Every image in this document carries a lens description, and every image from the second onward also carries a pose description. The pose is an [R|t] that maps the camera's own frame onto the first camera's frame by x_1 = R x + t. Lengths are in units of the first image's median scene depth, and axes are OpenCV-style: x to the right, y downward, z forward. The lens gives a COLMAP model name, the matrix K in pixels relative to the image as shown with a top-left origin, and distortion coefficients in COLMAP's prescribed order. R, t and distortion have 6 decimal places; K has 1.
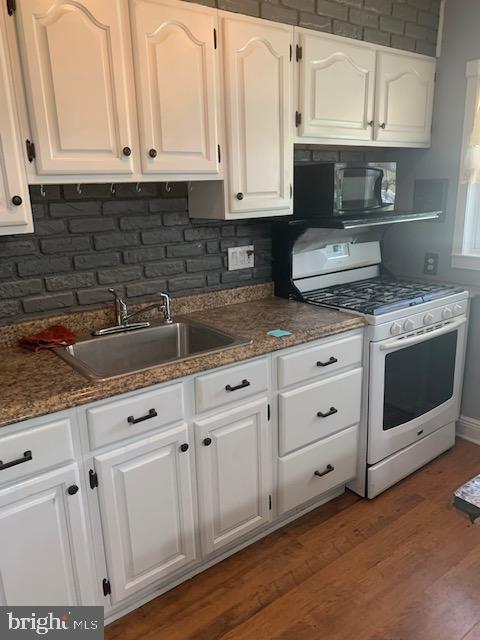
lens RADIAL K [[482.7, 0, 240.0], [0, 482.7, 320.0], [0, 0, 1]] dist [0.002102, -0.004881]
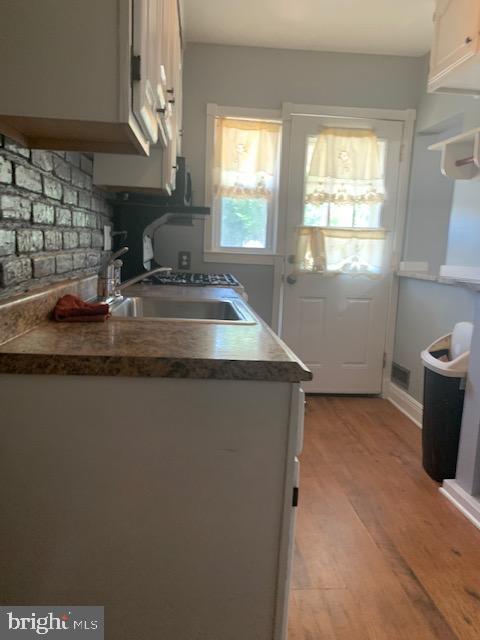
lens RADIAL K [[482.7, 0, 240.0], [0, 482.7, 320.0], [0, 0, 1]] dist [0.002102, -0.004881]
pose [[0.524137, -0.087595, 0.847117, -0.582020], [0.179009, 0.983806, -0.009029, 0.067176], [-0.832608, 0.156374, 0.531330, 0.287613]]
